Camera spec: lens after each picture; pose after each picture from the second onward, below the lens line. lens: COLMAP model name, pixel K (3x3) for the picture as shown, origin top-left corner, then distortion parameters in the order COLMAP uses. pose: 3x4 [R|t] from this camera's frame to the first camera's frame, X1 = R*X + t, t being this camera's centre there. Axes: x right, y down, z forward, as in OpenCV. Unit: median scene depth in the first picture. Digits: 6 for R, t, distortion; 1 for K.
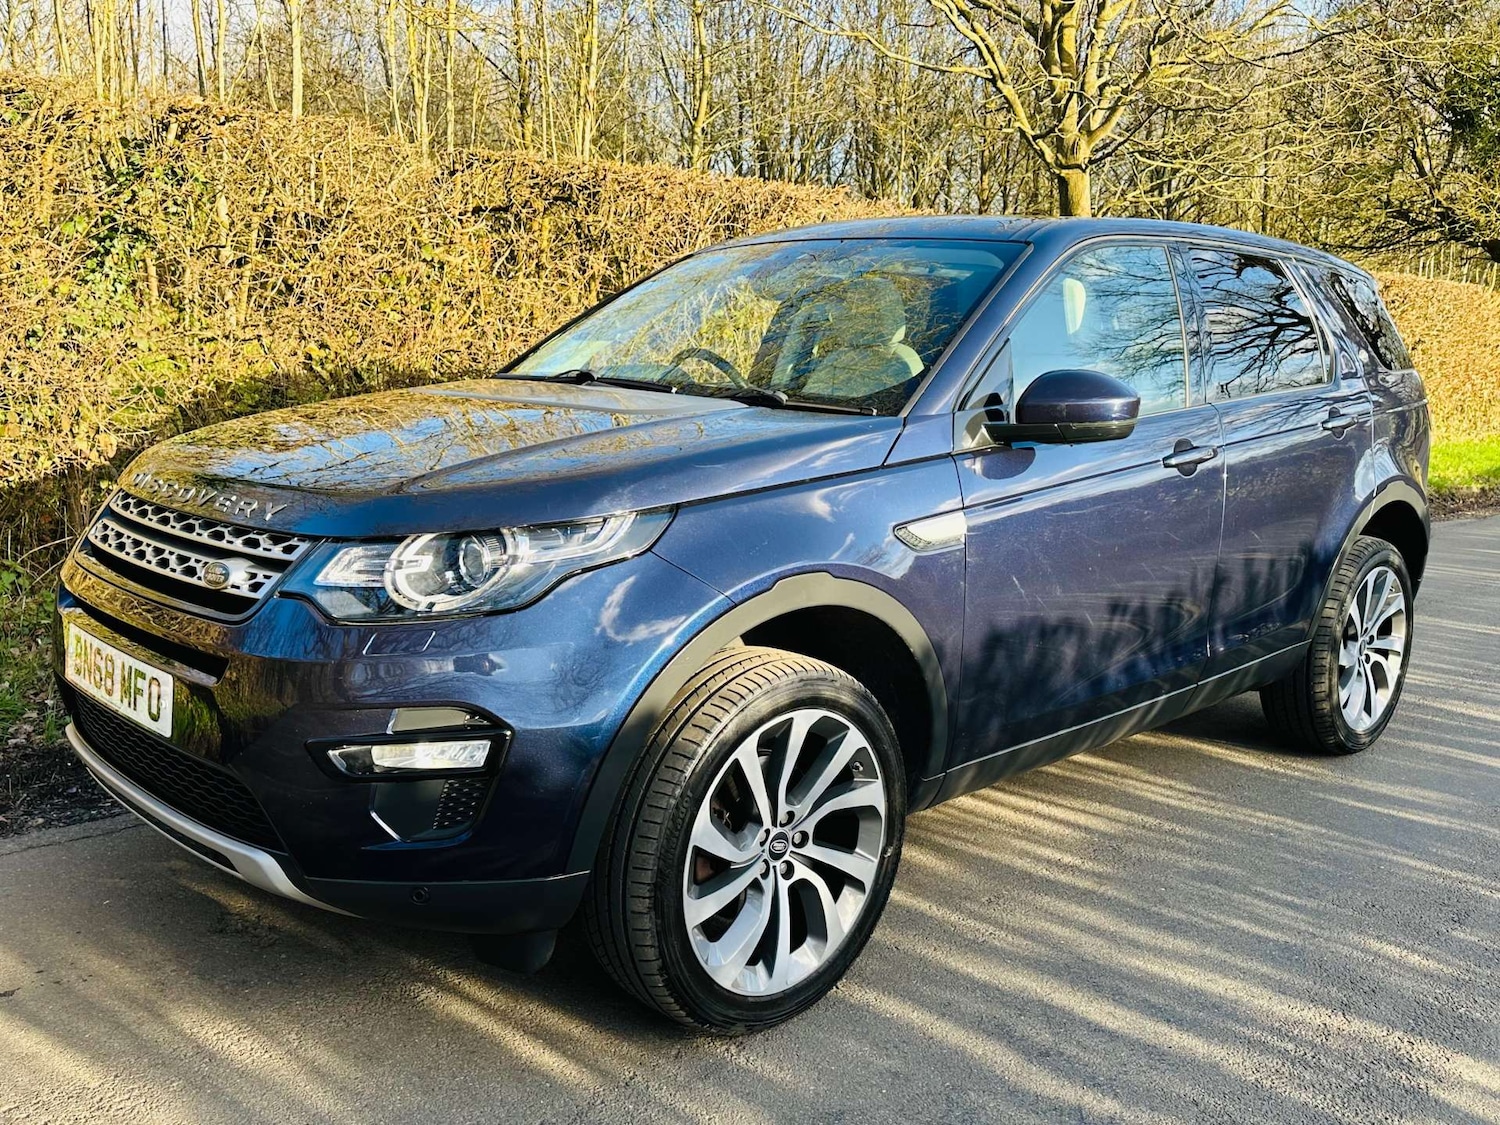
lens RADIAL K [[1344.6, 0, 750.0], [0, 1344.6, 562.5], [0, 0, 1]] dist [0.119869, -0.176850]
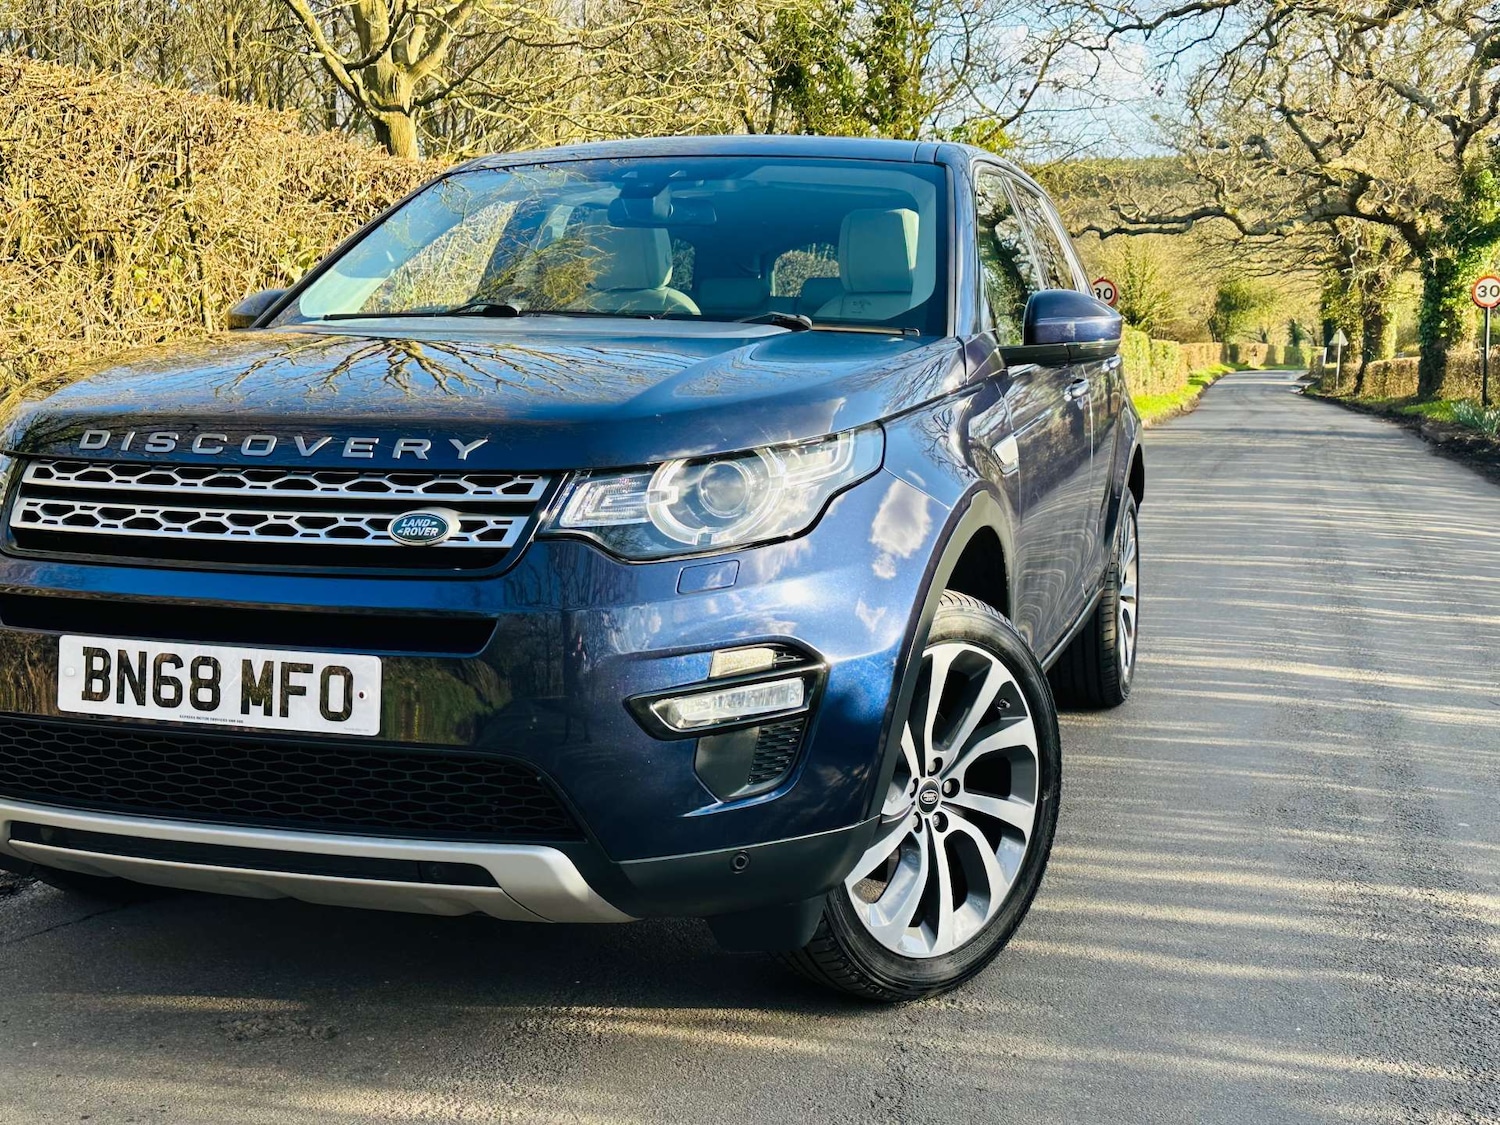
lens RADIAL K [[1780.1, 0, 746.6], [0, 1780.1, 594.7], [0, 0, 1]] dist [0.361178, -0.989391]
pose [[0.879688, -0.087199, 0.467487, -0.576209], [0.100158, 0.994967, -0.002883, 0.056590], [-0.464883, 0.049359, 0.883995, -0.031565]]
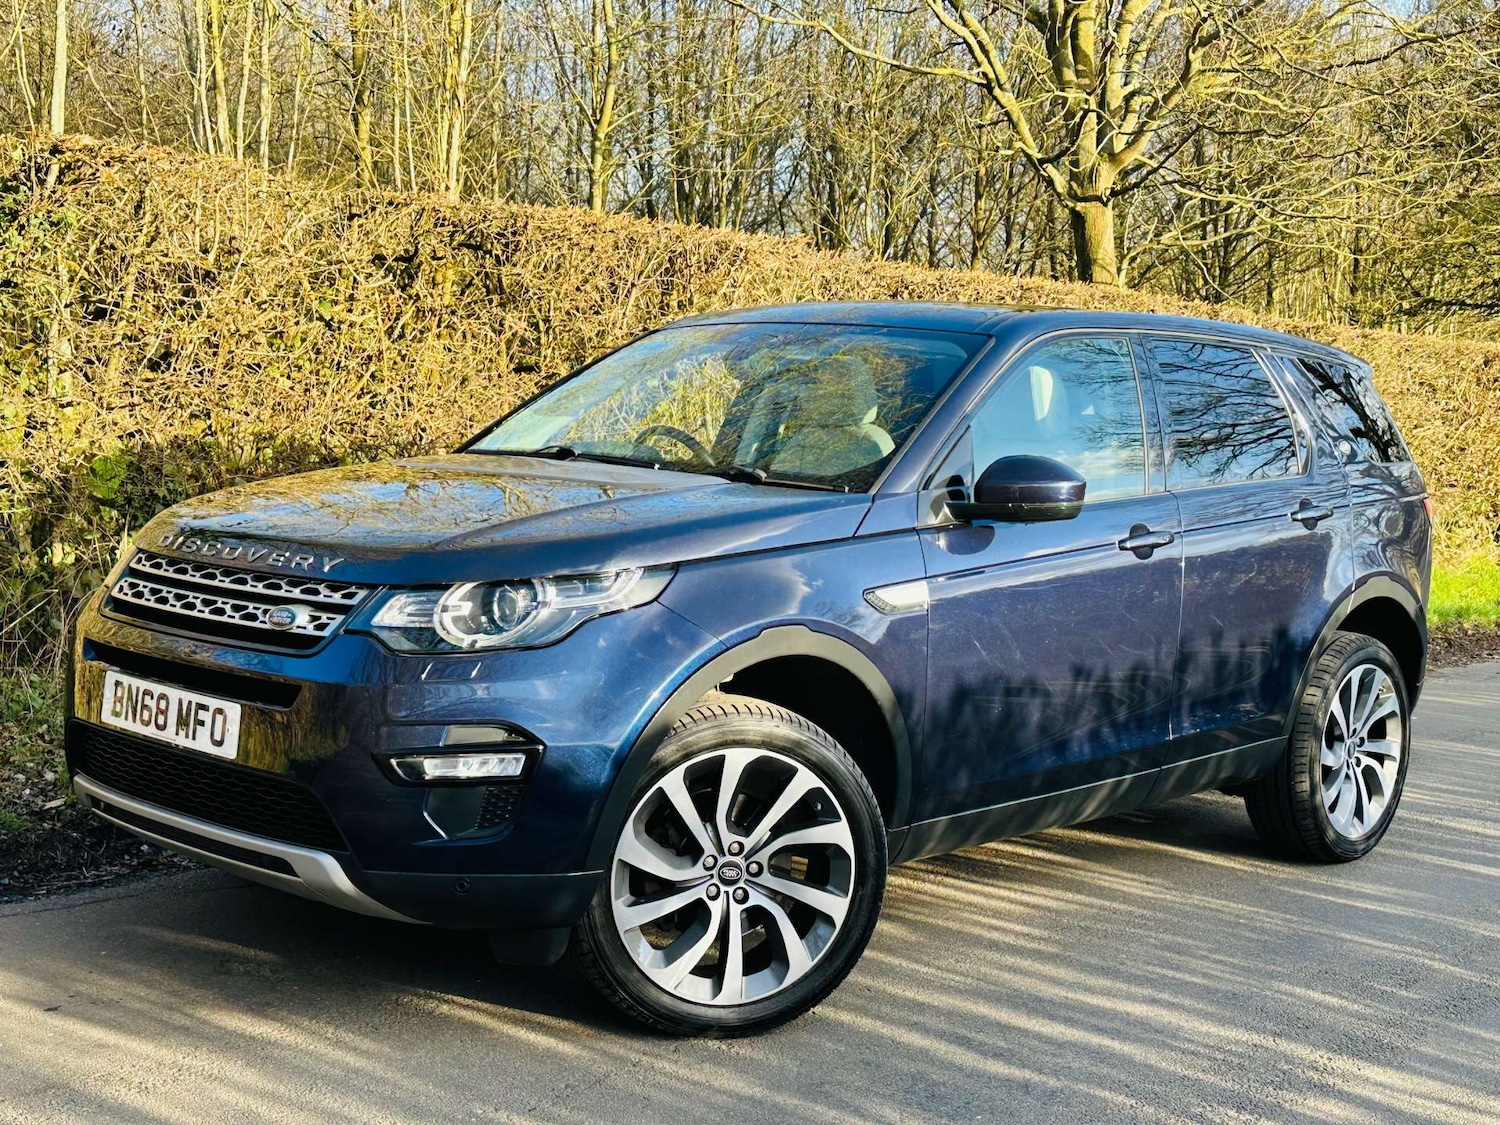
lens RADIAL K [[1968.8, 0, 750.5], [0, 1968.8, 591.3], [0, 0, 1]] dist [0.165224, 0.057732]
pose [[0.998570, 0.012826, 0.051904, -0.064385], [-0.009047, 0.997335, -0.072398, 0.083617], [-0.052694, 0.071825, 0.996024, -0.560254]]
